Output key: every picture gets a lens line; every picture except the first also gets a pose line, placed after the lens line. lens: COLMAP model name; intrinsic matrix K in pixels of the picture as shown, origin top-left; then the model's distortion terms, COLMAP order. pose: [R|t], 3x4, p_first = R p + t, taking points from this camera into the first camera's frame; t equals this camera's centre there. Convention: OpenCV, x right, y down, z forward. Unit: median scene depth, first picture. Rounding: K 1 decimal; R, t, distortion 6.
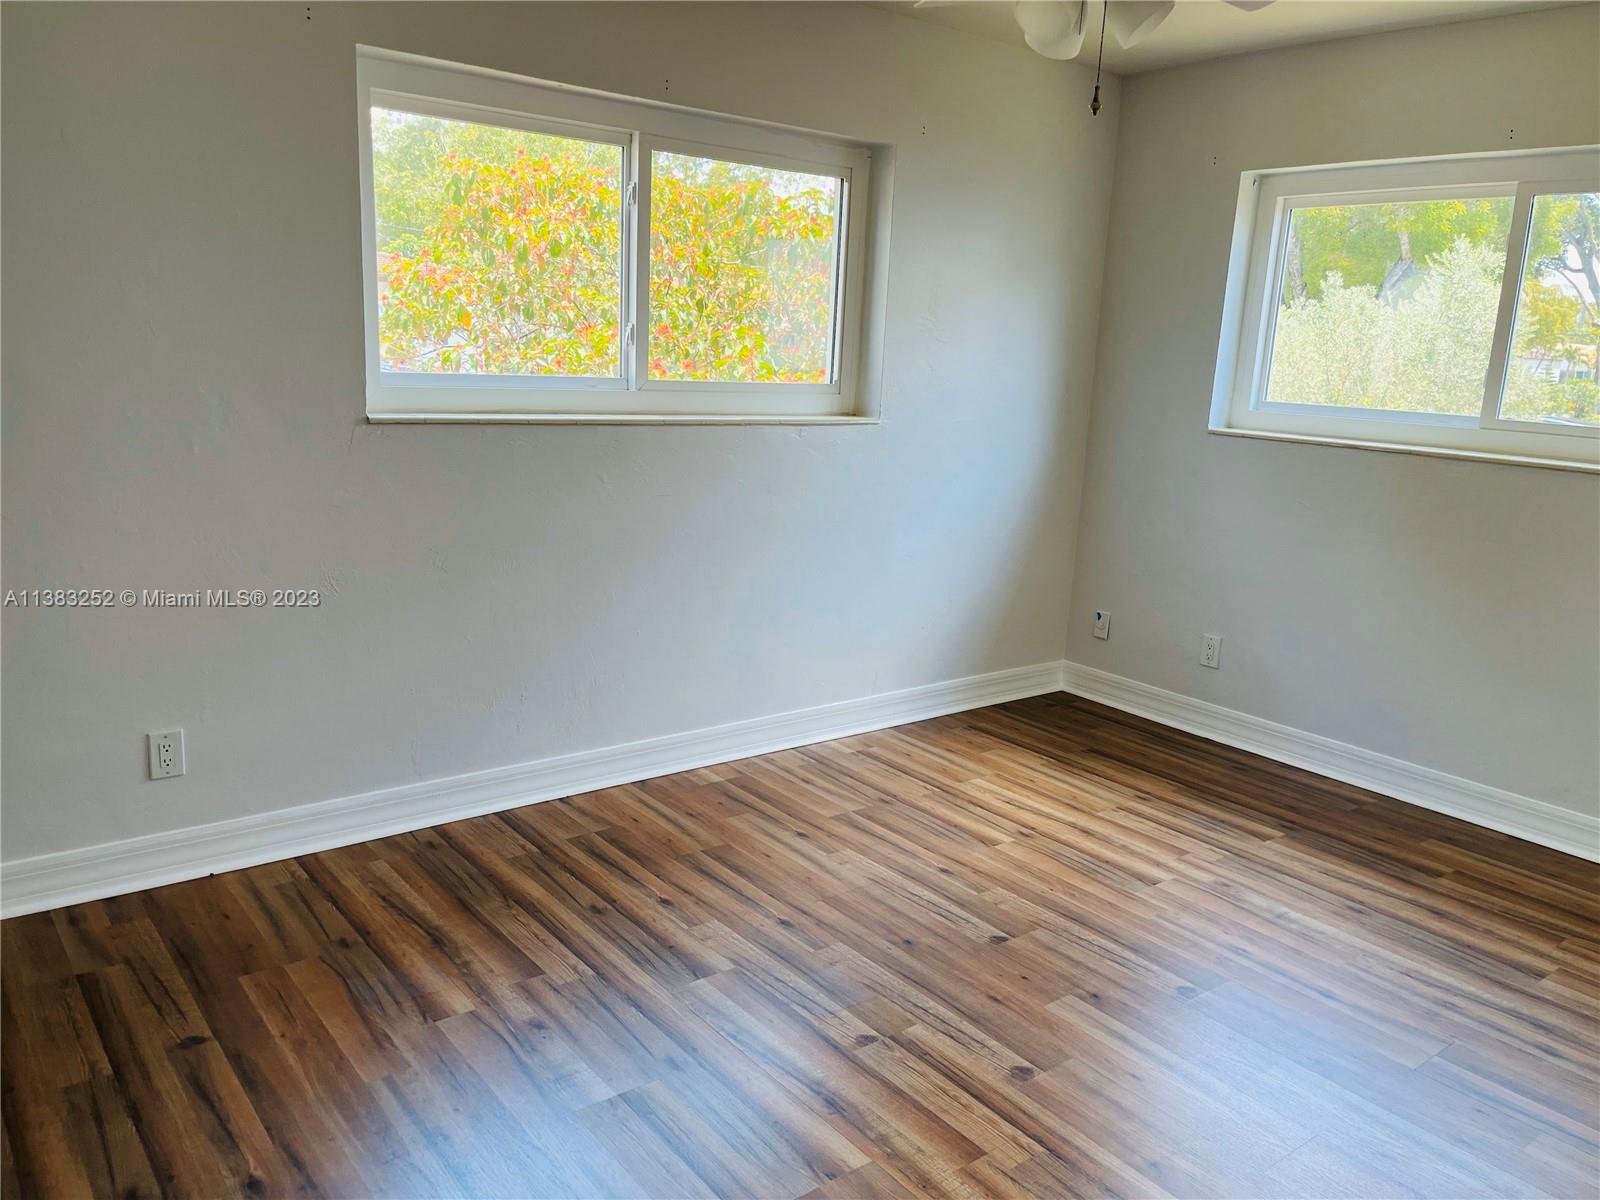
lens RADIAL K [[1218.9, 0, 800.0], [0, 1218.9, 600.0], [0, 0, 1]] dist [0.074919, -0.083008]
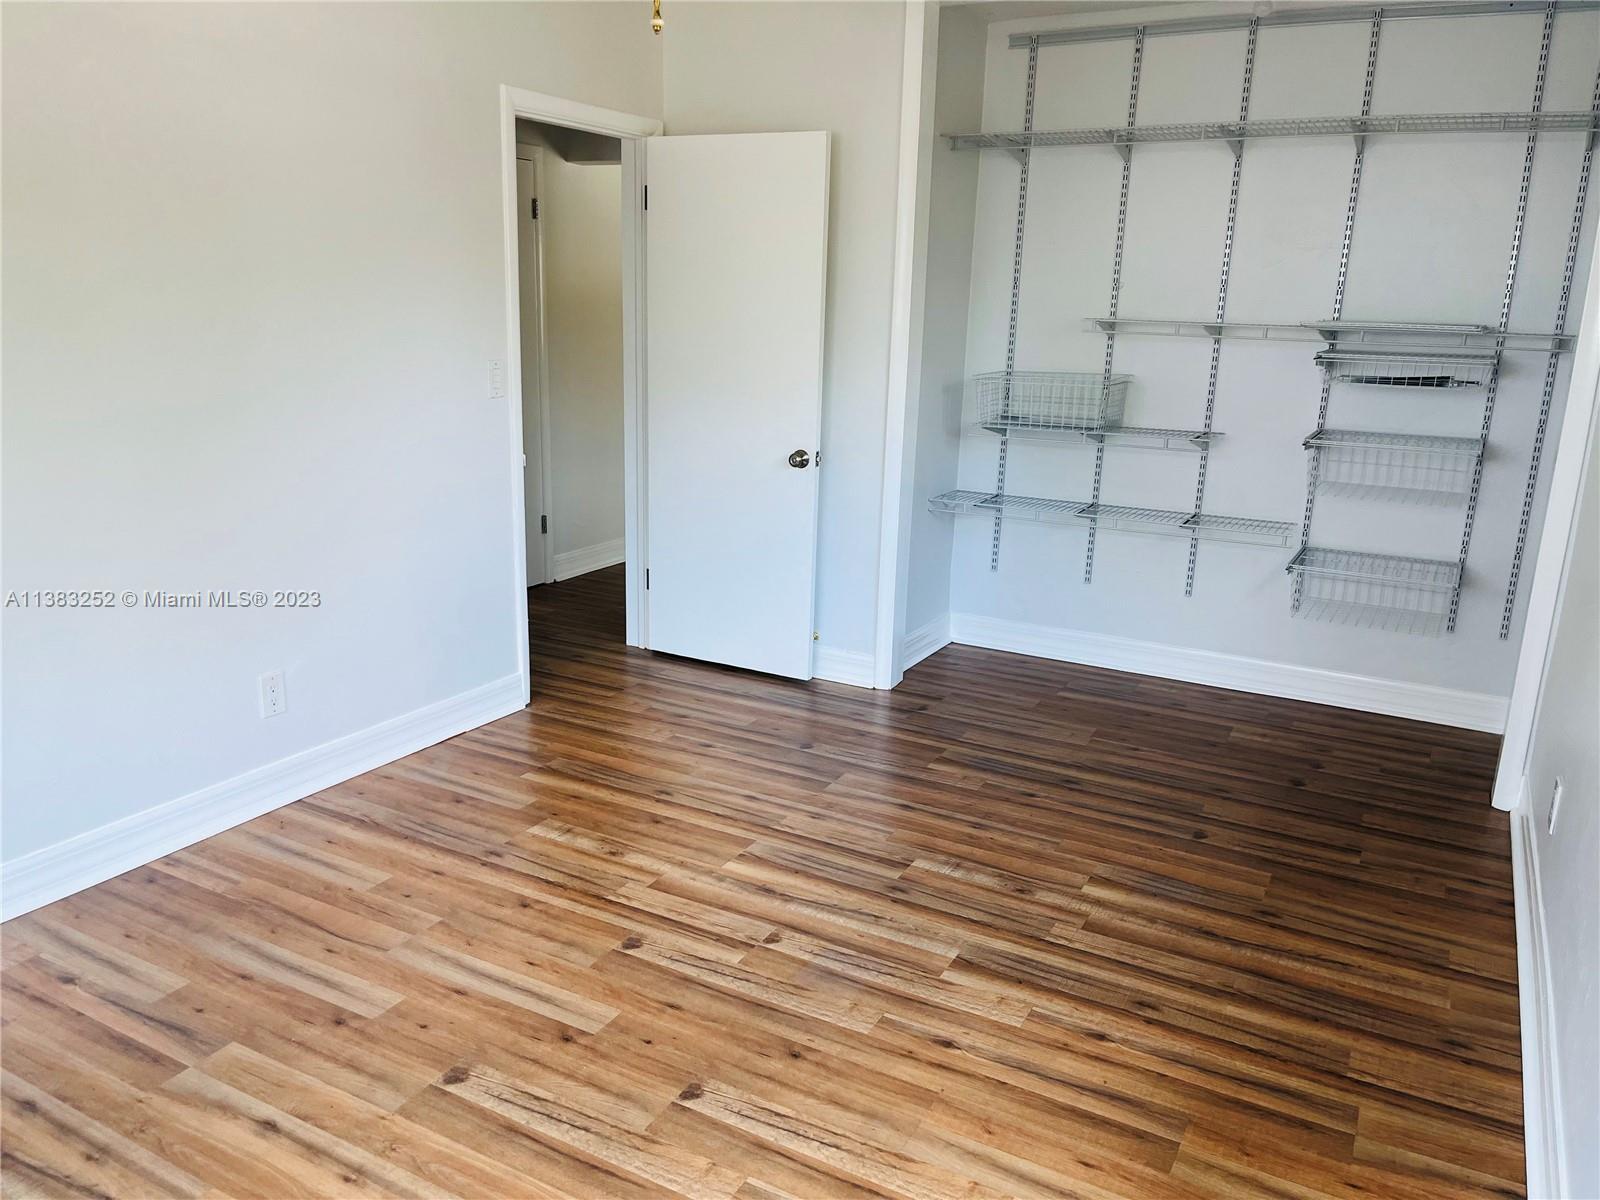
lens RADIAL K [[1218.9, 0, 800.0], [0, 1218.9, 600.0], [0, 0, 1]] dist [0.074919, -0.083008]
pose [[-0.914843, 0.025572, -0.402999, 0.391796], [-0.155534, 0.898680, 0.410101, -0.314150], [0.372655, 0.437858, -0.818174, 1.484678]]
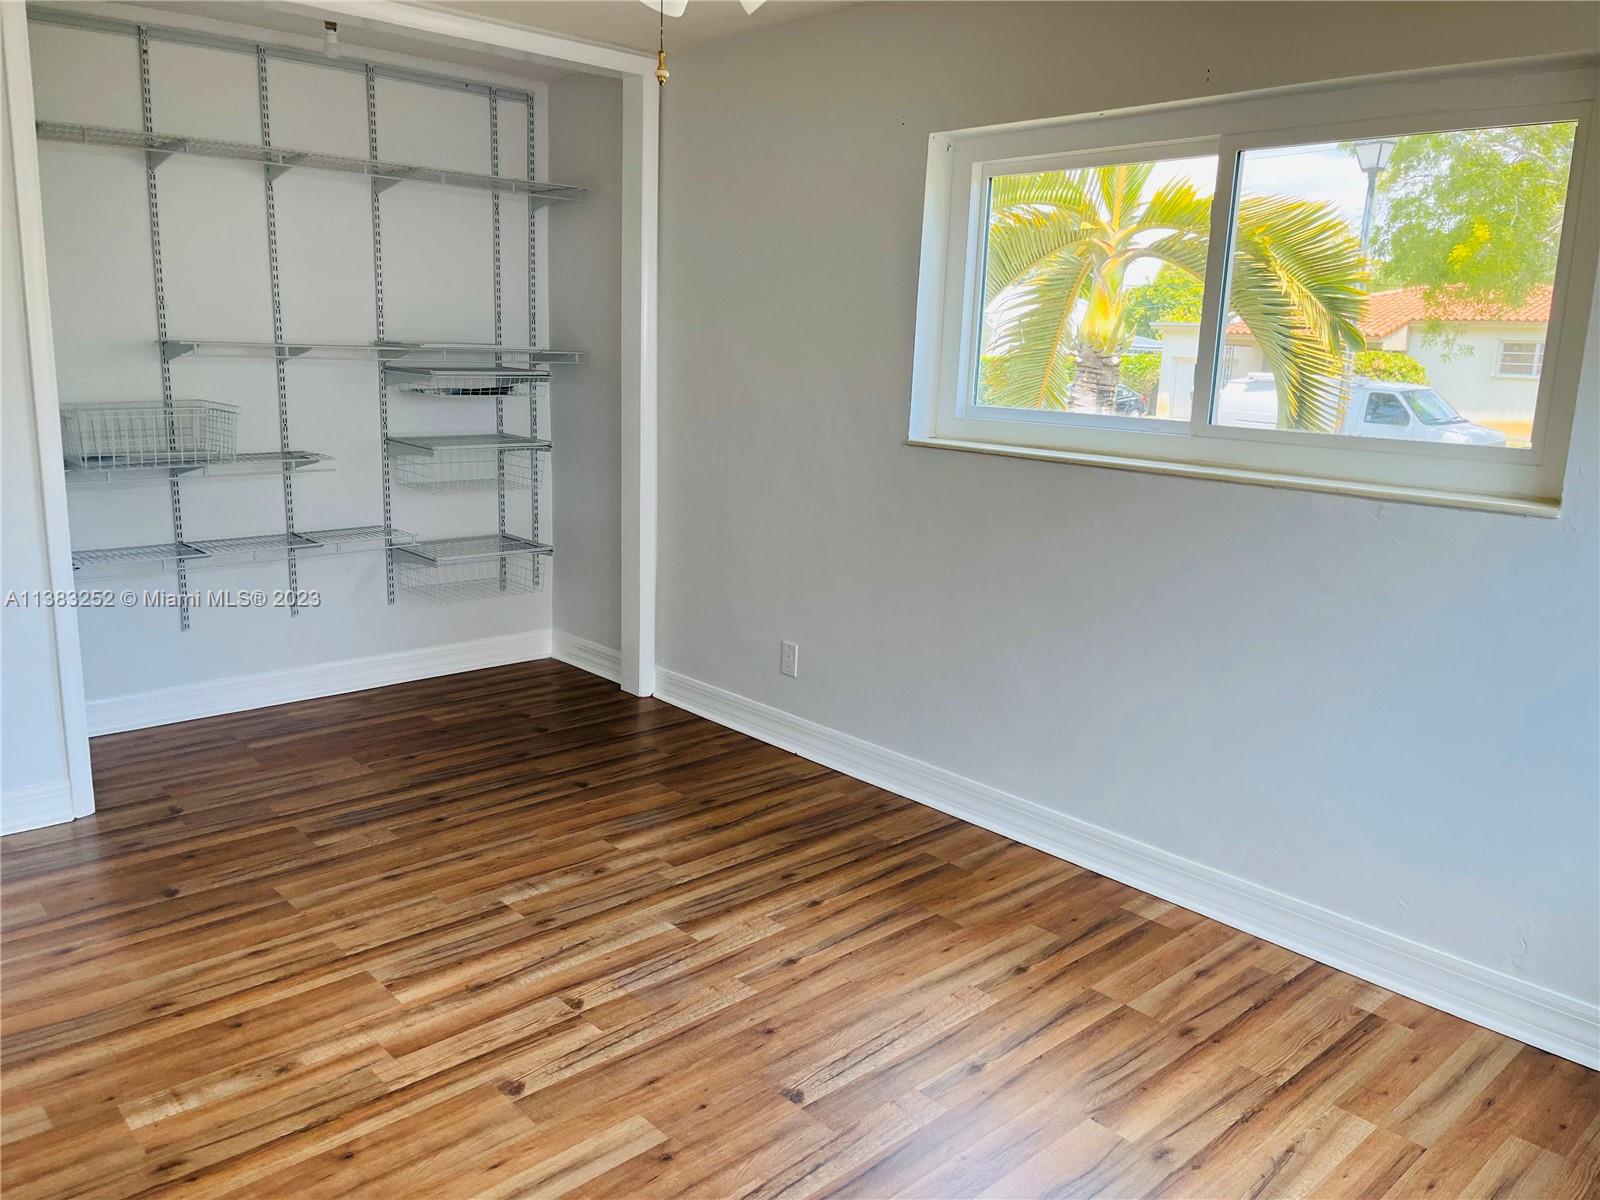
lens RADIAL K [[1217.6, 0, 774.8], [0, 1217.6, 599.4], [0, 0, 1]] dist [0.071598, -0.089388]
pose [[0.067216, 0.165372, -0.983938, 0.880661], [-0.236589, 0.960684, 0.145302, -0.146587], [0.969282, 0.223022, 0.103699, 0.815465]]
